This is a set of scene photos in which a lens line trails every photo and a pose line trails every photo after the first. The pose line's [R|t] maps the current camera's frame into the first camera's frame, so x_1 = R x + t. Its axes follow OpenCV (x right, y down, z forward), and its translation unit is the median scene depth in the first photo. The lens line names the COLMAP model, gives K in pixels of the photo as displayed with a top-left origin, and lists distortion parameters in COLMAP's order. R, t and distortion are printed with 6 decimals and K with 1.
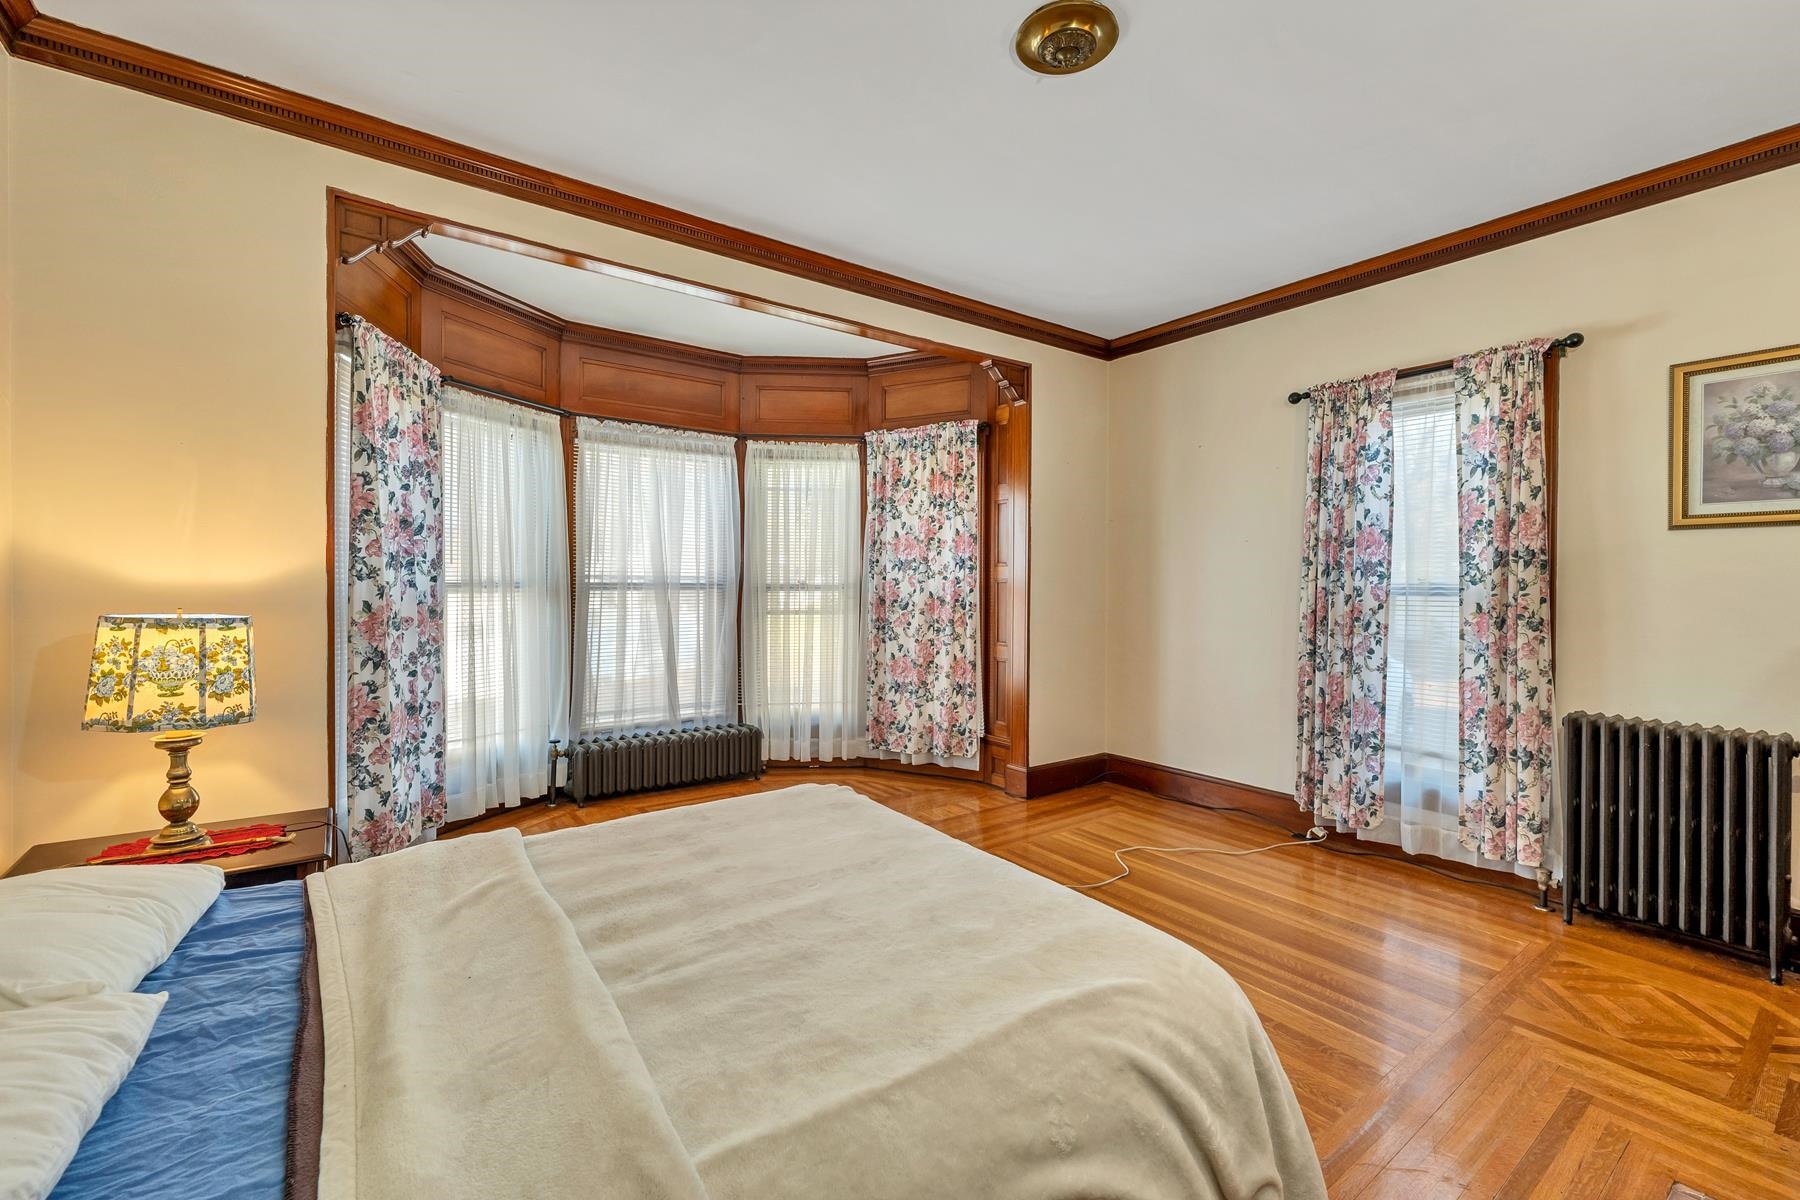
lens RADIAL K [[751.3, 0, 901.2], [0, 751.3, 587.4], [0, 0, 1]] dist [0.000038, 0.000114]
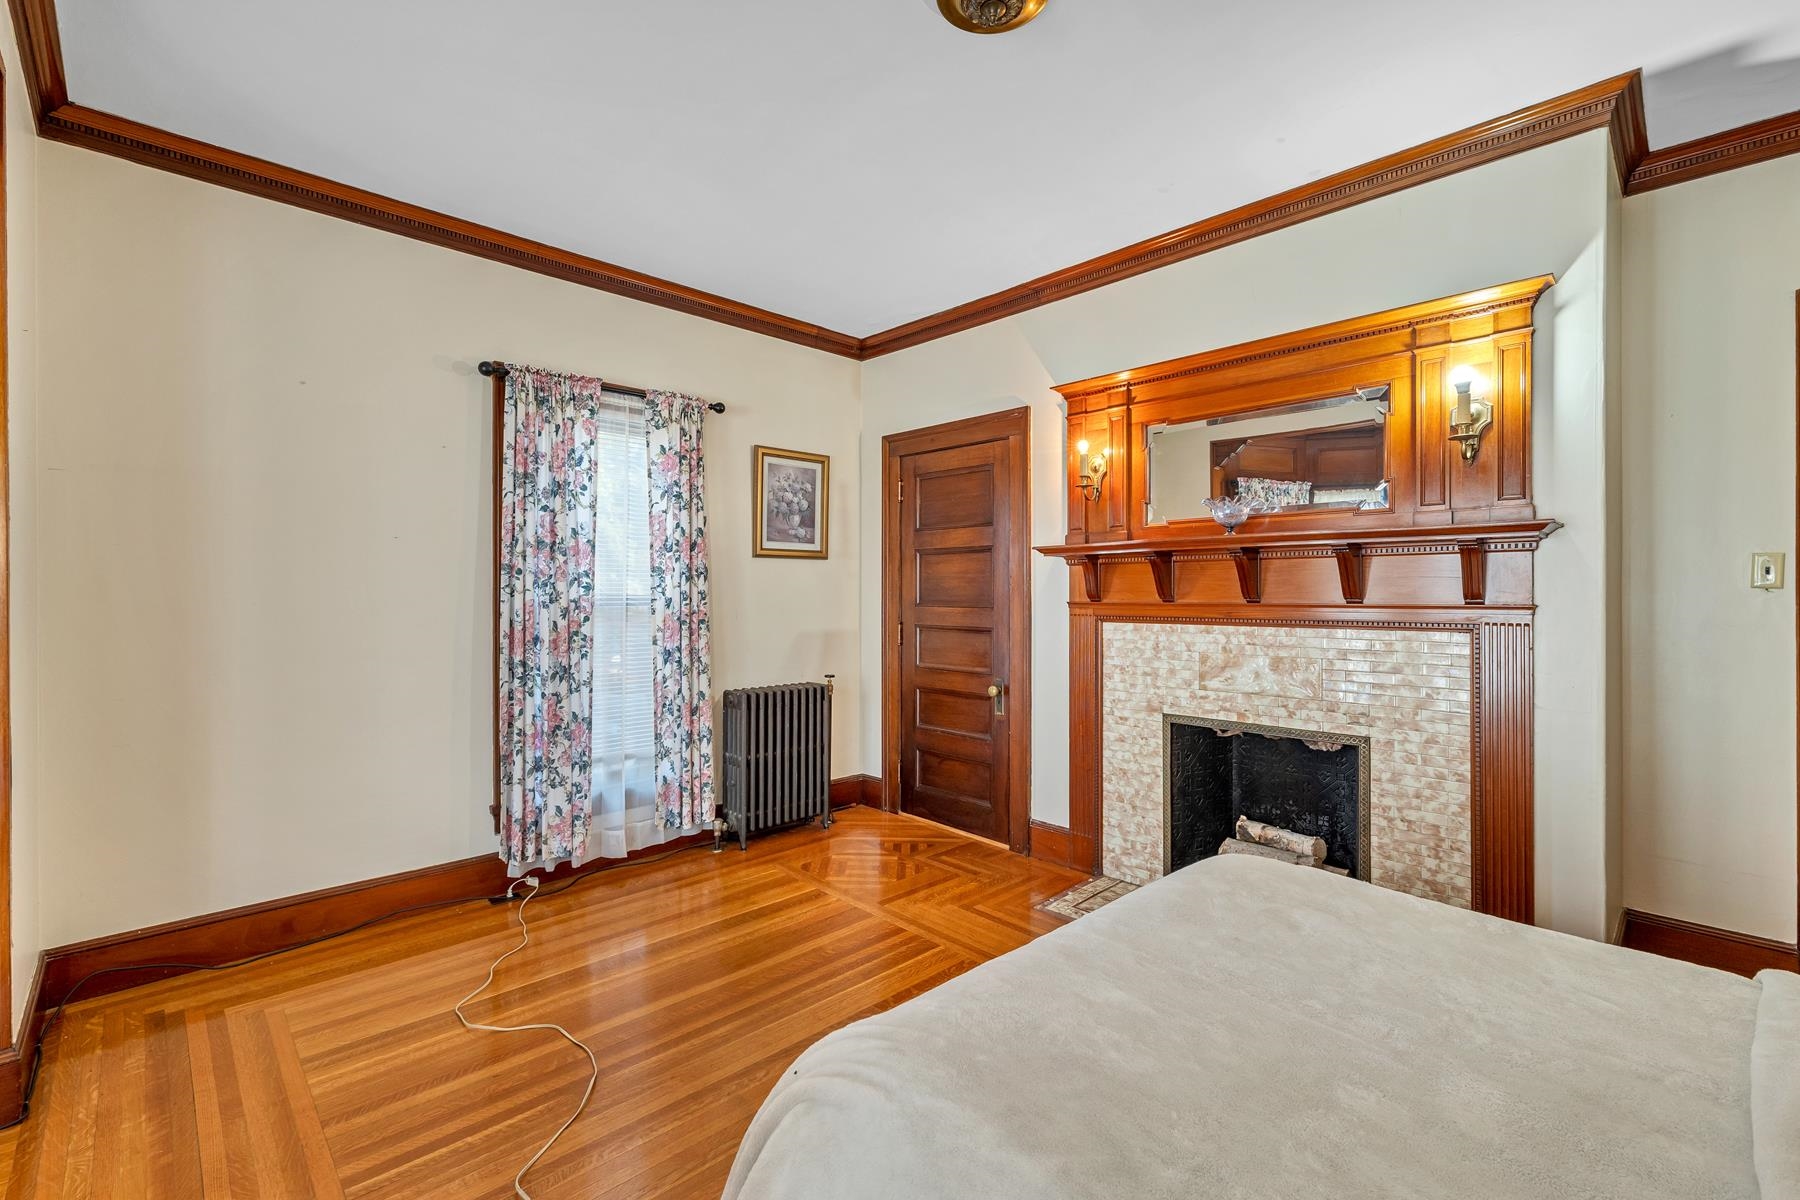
lens RADIAL K [[776.7, 0, 884.3], [0, 776.7, 592.5], [0, 0, 1]] dist [0.001452, 0.000950]
pose [[-0.124957, -0.005346, 0.992148, -0.395286], [0.005625, 0.999966, 0.006097, -0.011996], [-0.992146, 0.006343, -0.124923, 0.724660]]
